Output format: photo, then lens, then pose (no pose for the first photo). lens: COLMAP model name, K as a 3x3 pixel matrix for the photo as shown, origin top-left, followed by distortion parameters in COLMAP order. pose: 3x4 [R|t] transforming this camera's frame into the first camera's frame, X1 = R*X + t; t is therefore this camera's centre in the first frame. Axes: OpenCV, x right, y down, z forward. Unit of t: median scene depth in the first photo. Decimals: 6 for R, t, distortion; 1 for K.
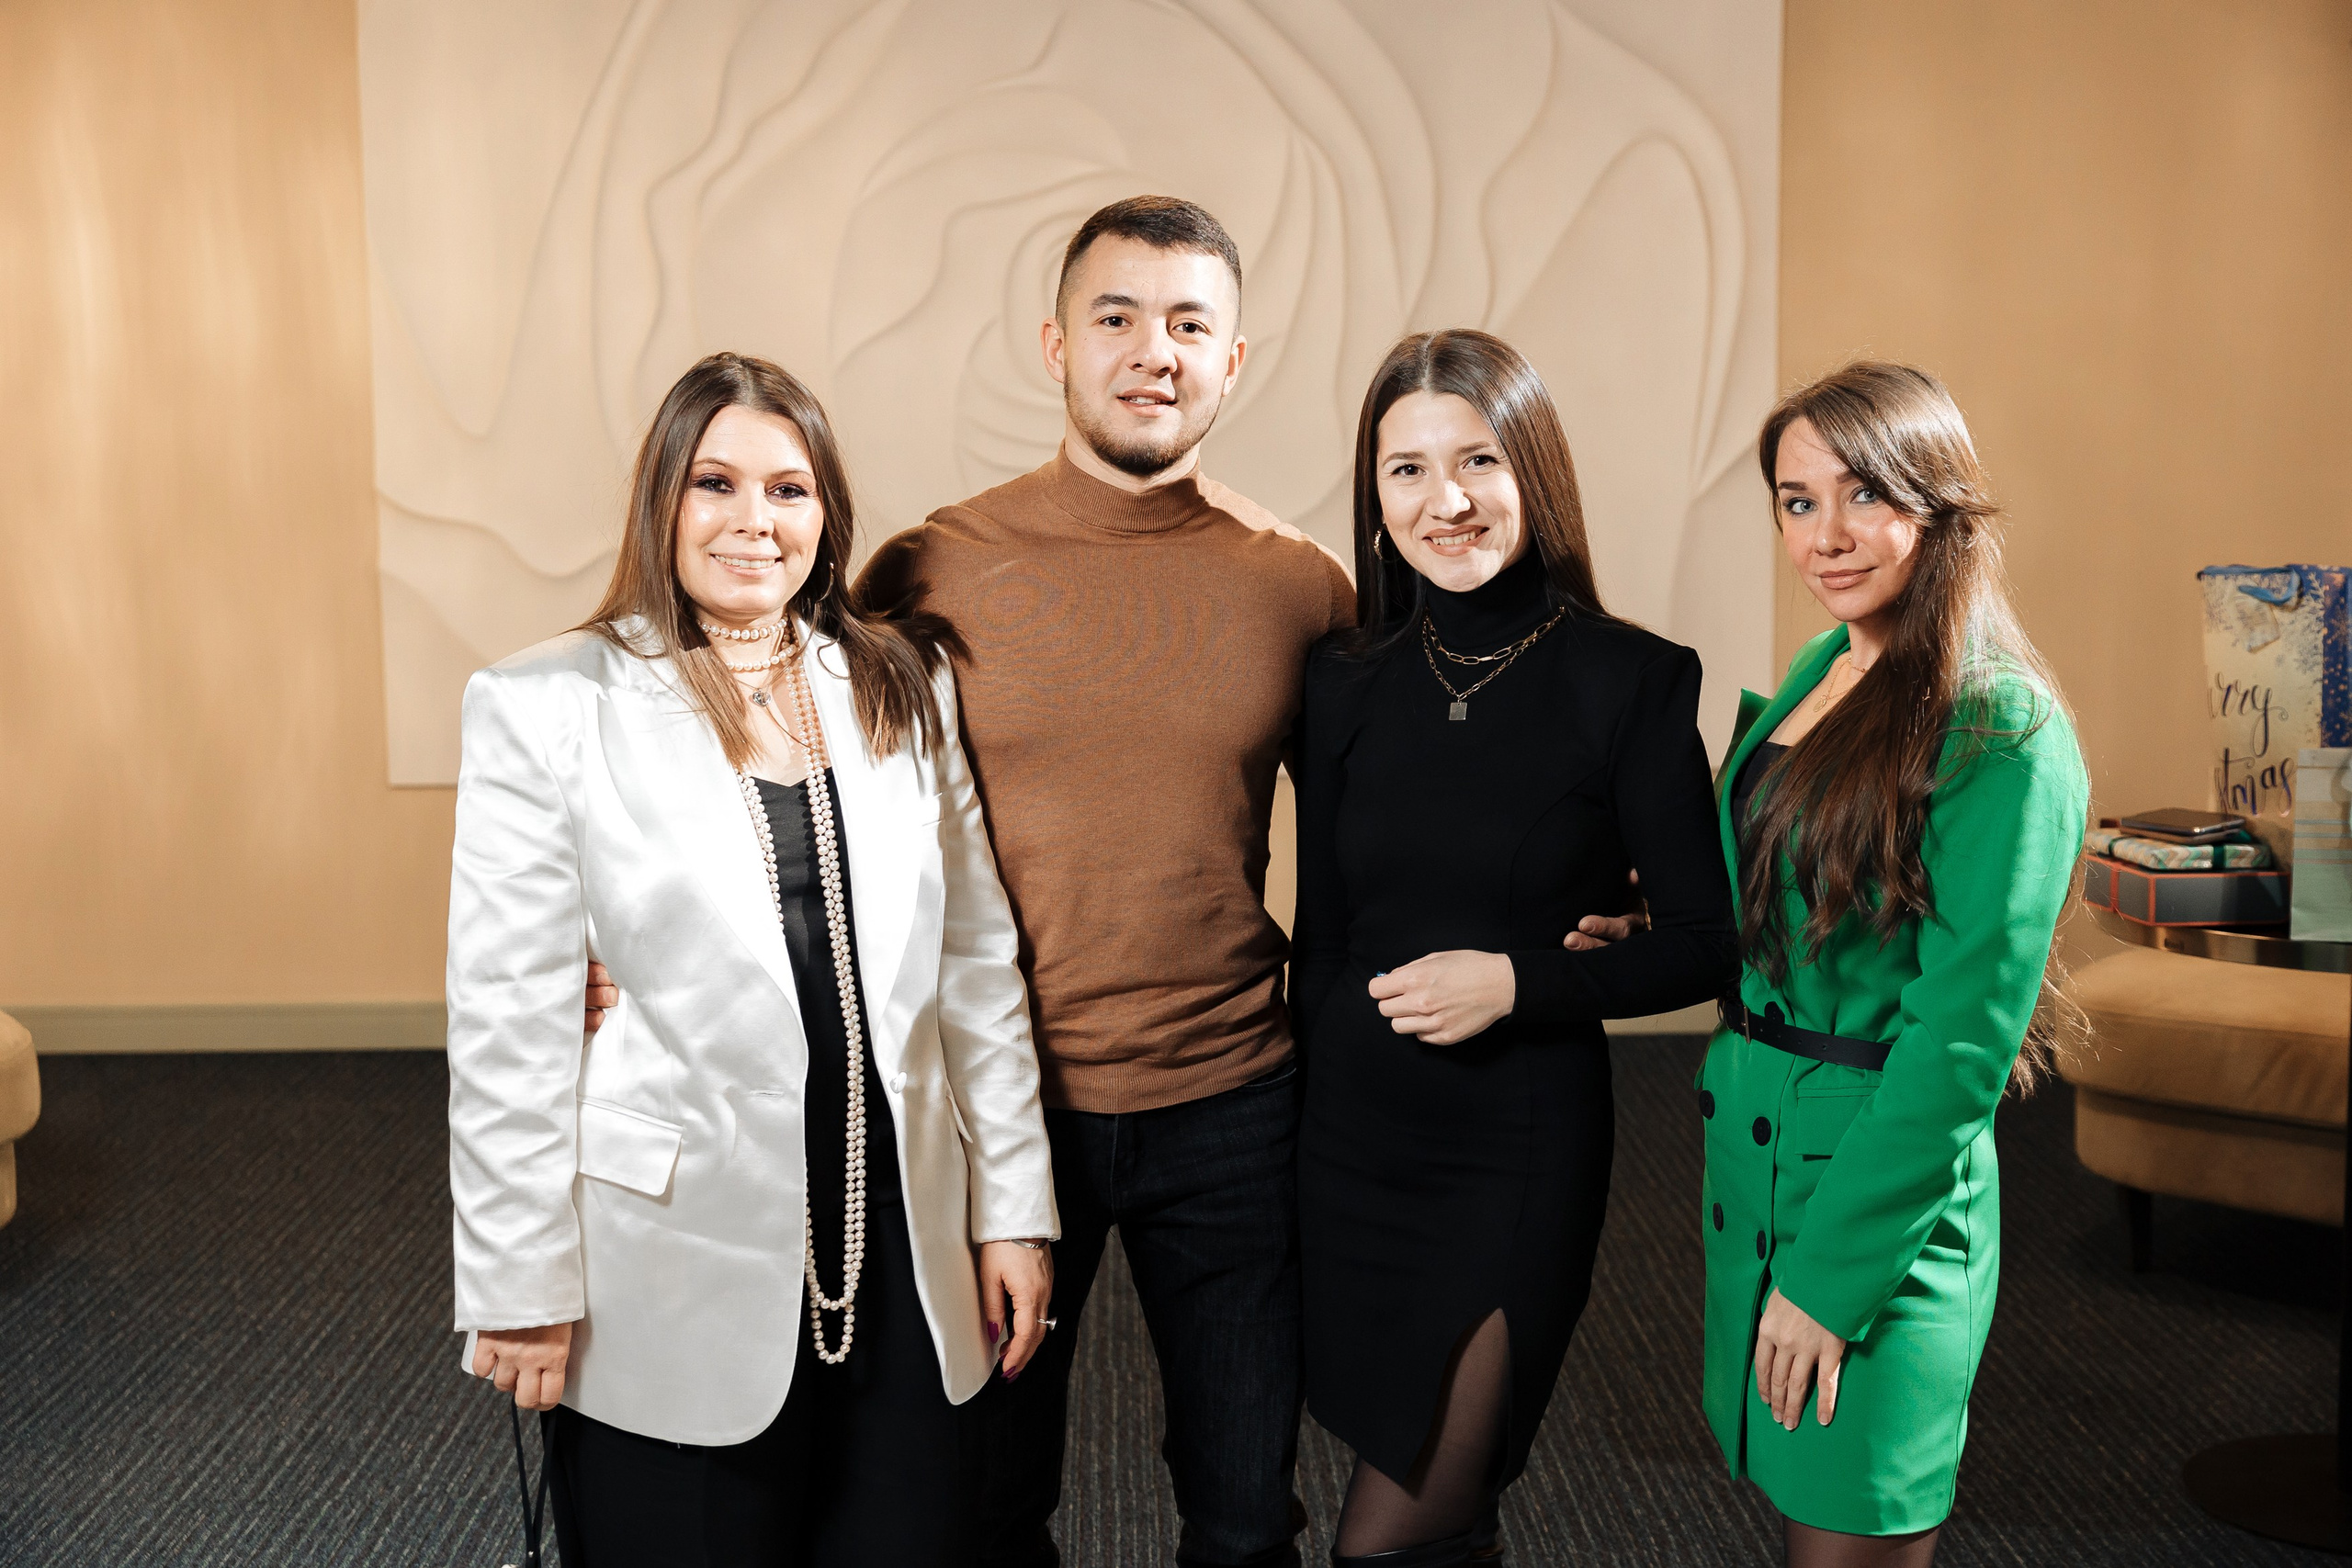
lens RADIAL K [[3218.1, 0, 1169.7], [0, 3218.1, 788.9], [0, 0, 1]] dist [0.021188, 0.000000]
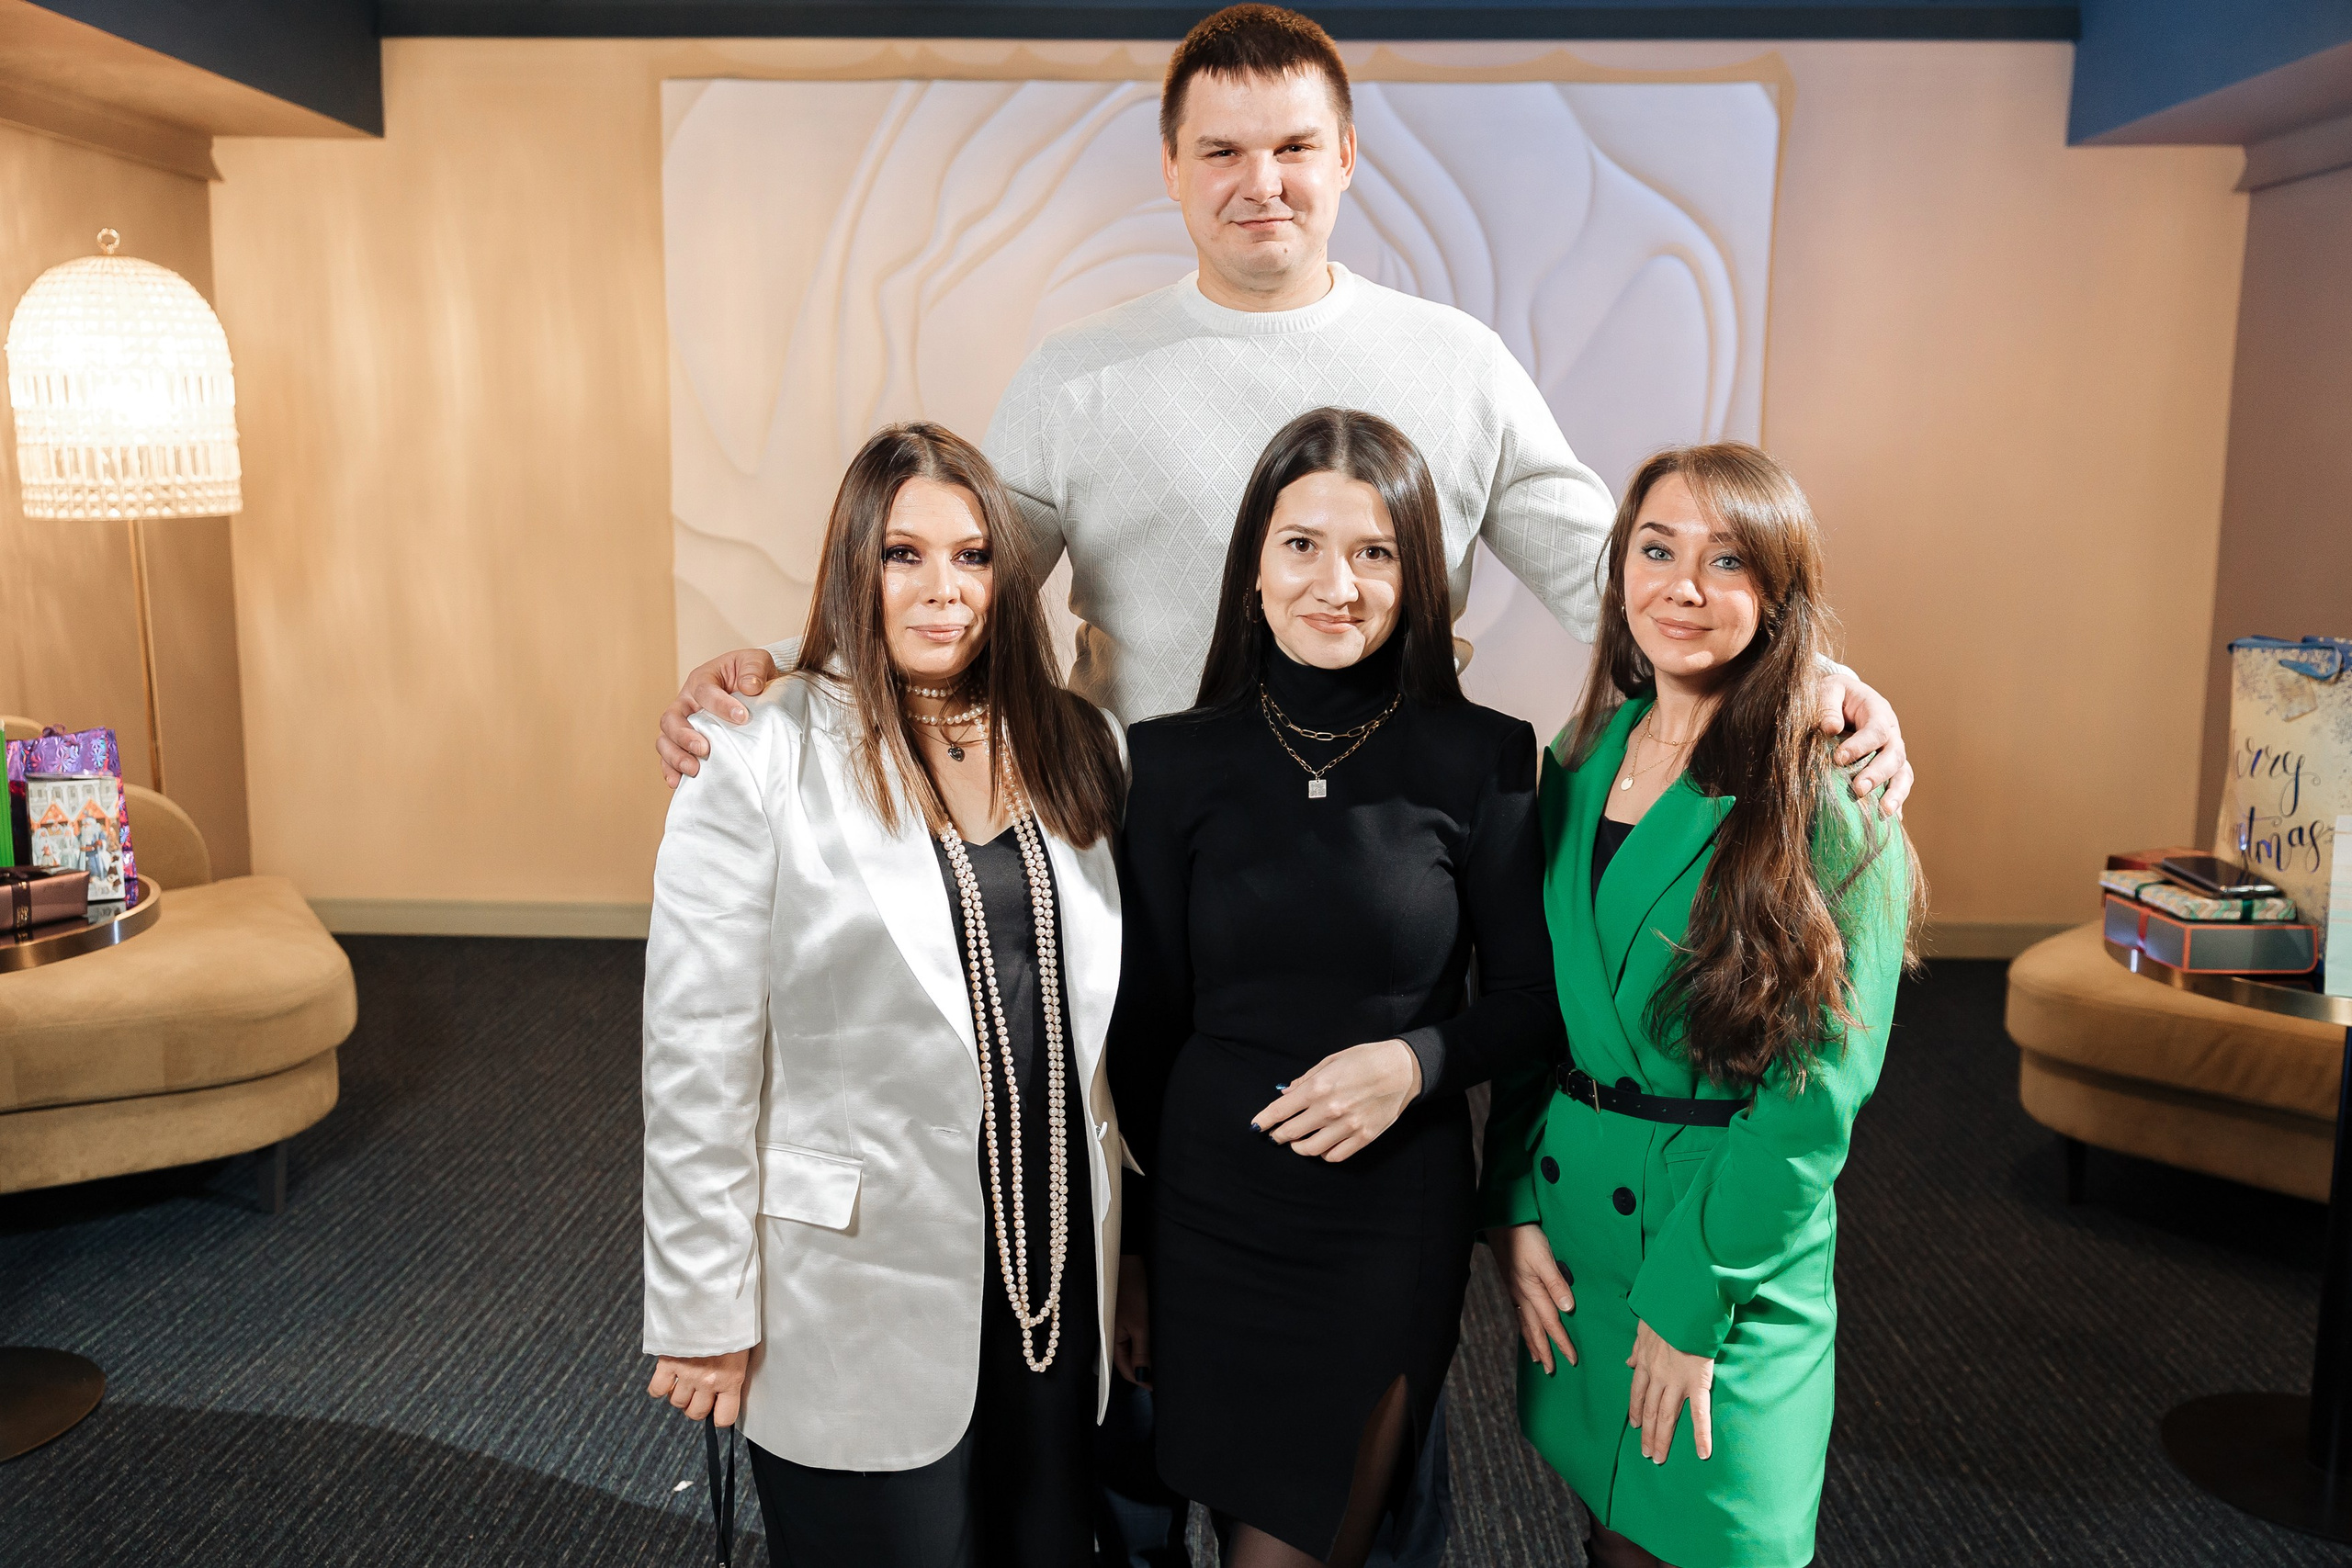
lens RADIAL K [[2123.0, 0, 1181.8], [0, 2123.0, 789.6], [0, 0, 1]] dist [-0.015813, 0.042840]
pose [[0.998855, 0.025993, -0.040158, -0.004751], [-0.024386, 0.998902, 0.040009, -0.030729], [0.041154, -0.038984, 0.998392, 0.216207]]
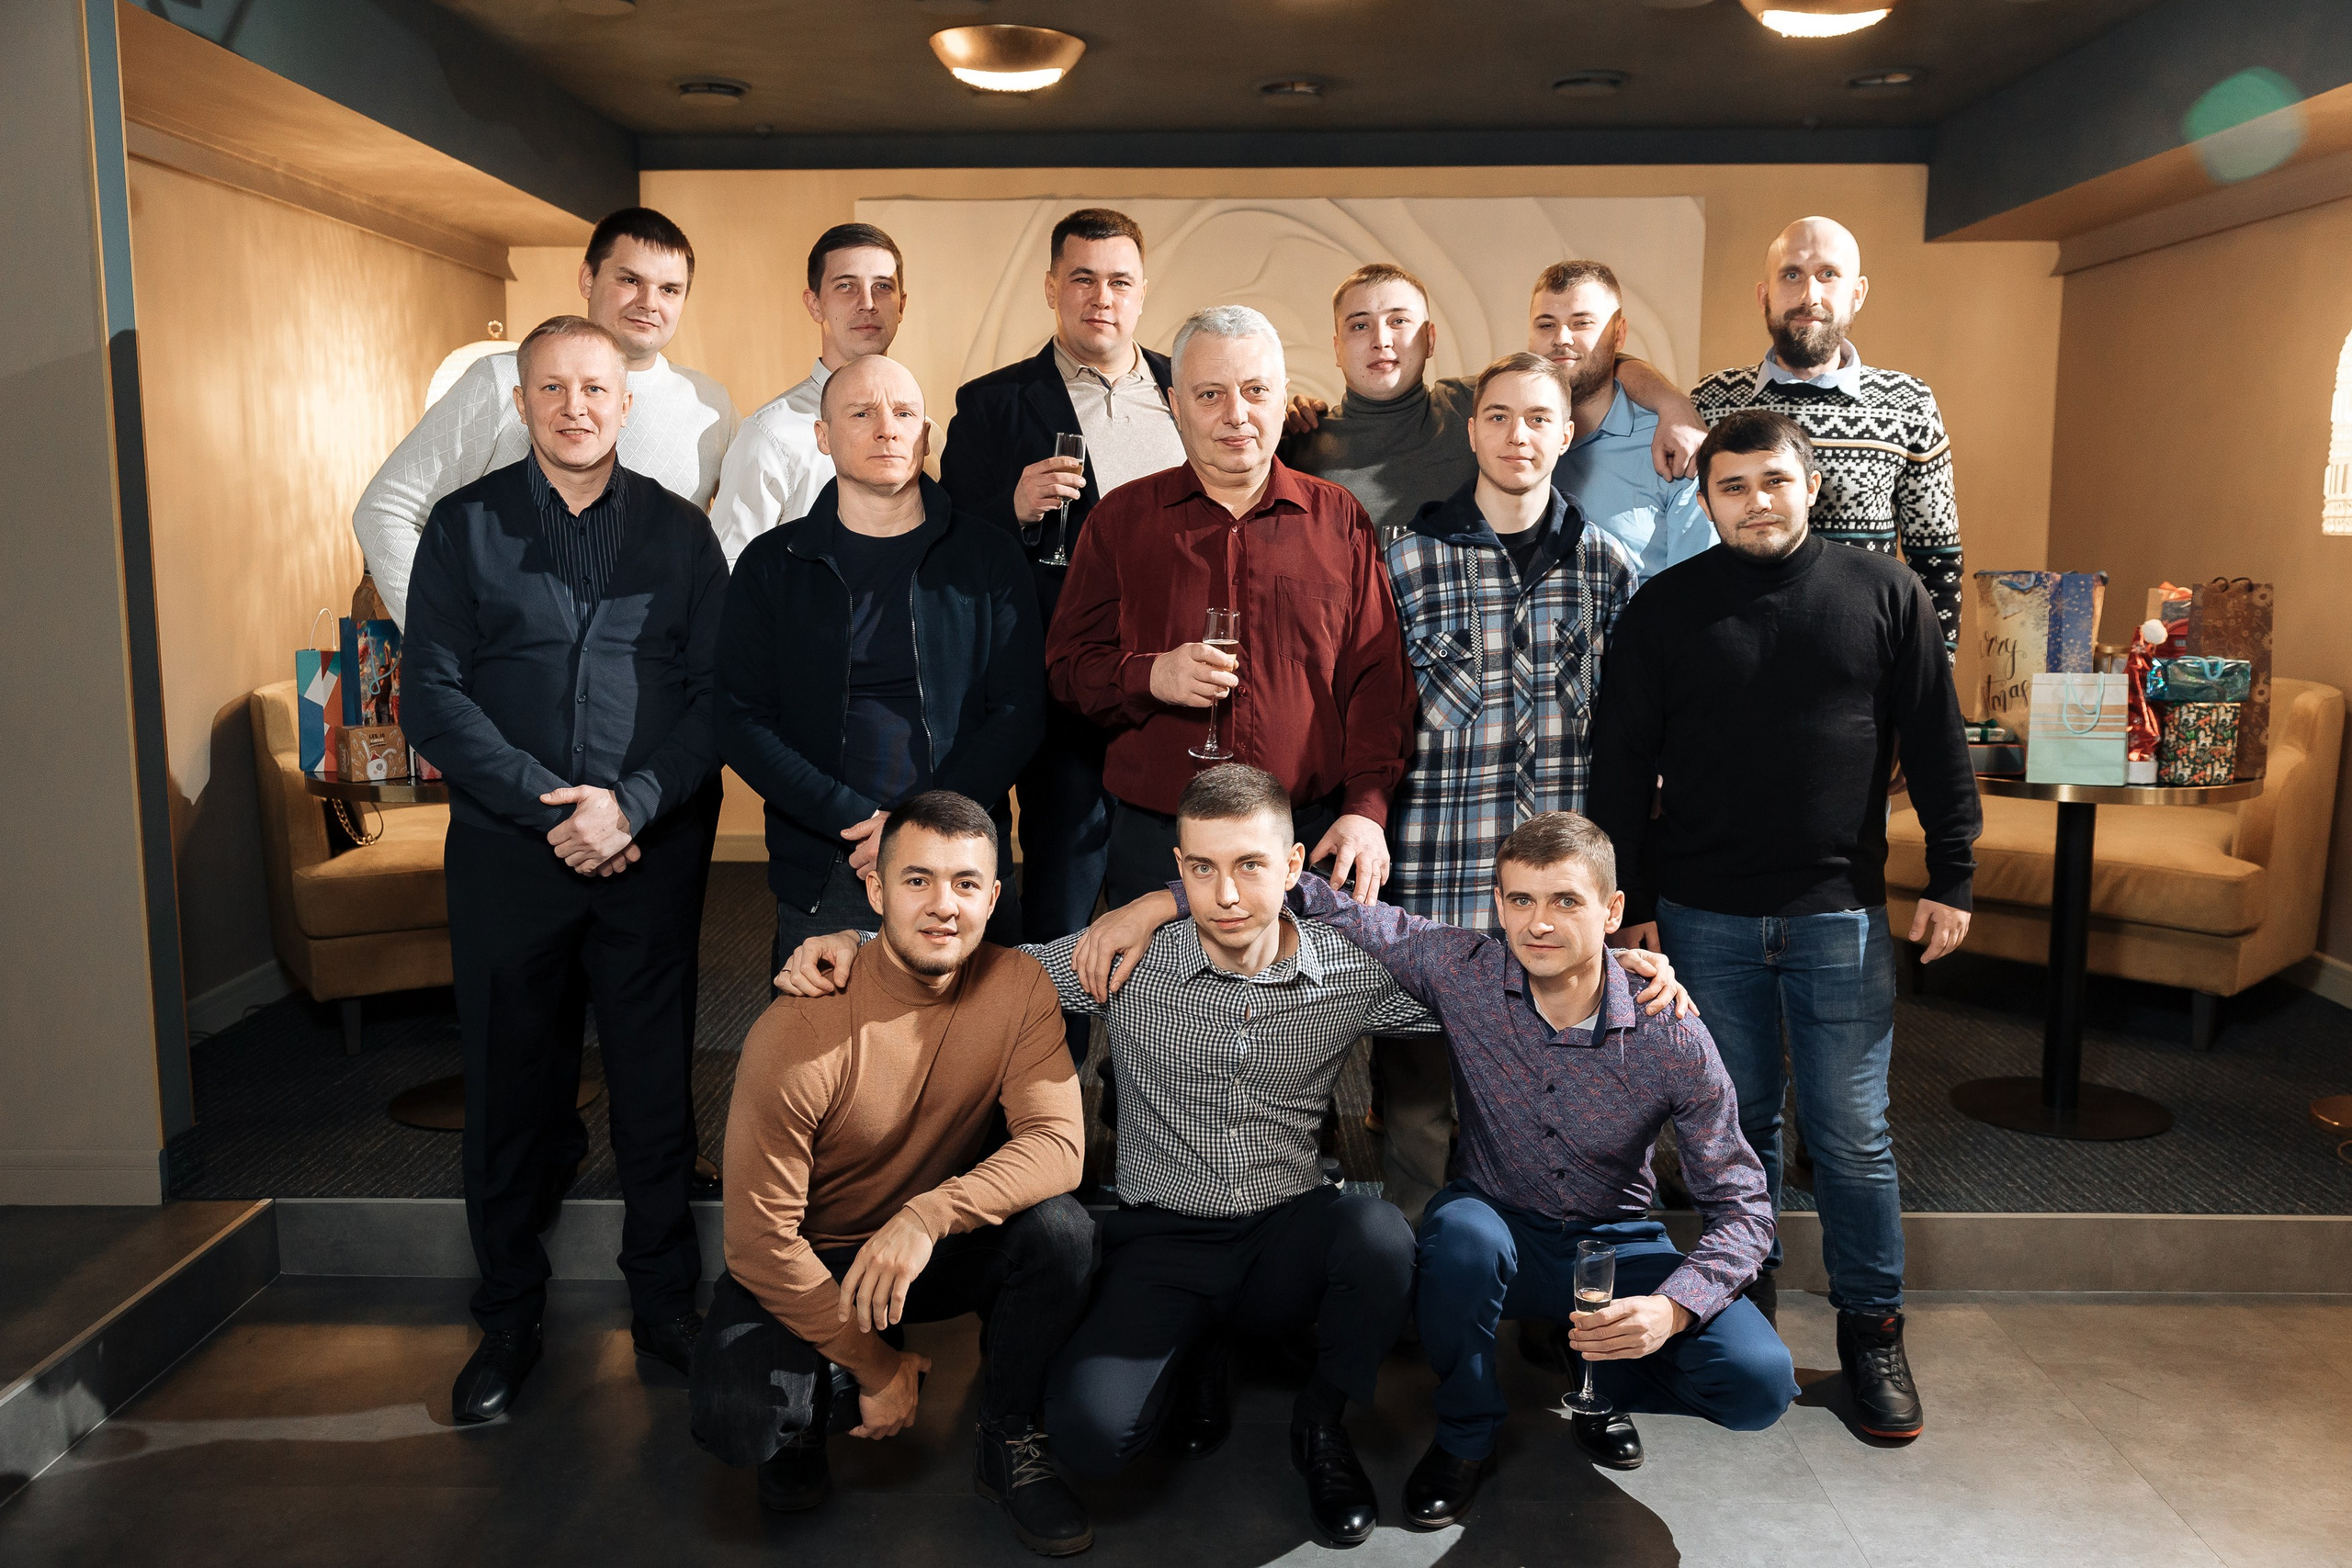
lens RADIAL K [[2032.7, 0, 1184.0], [0, 2032.7, 785.6], [0, 0, 1]] dist [0.002279, -0.003936]
pose [[0.999242, 0.014684, -0.036045, -0.053599], [-0.014040, 0.999738, 0.018054, 0.026946], [0.036301, -0.017534, 0.999187, -0.091648]]
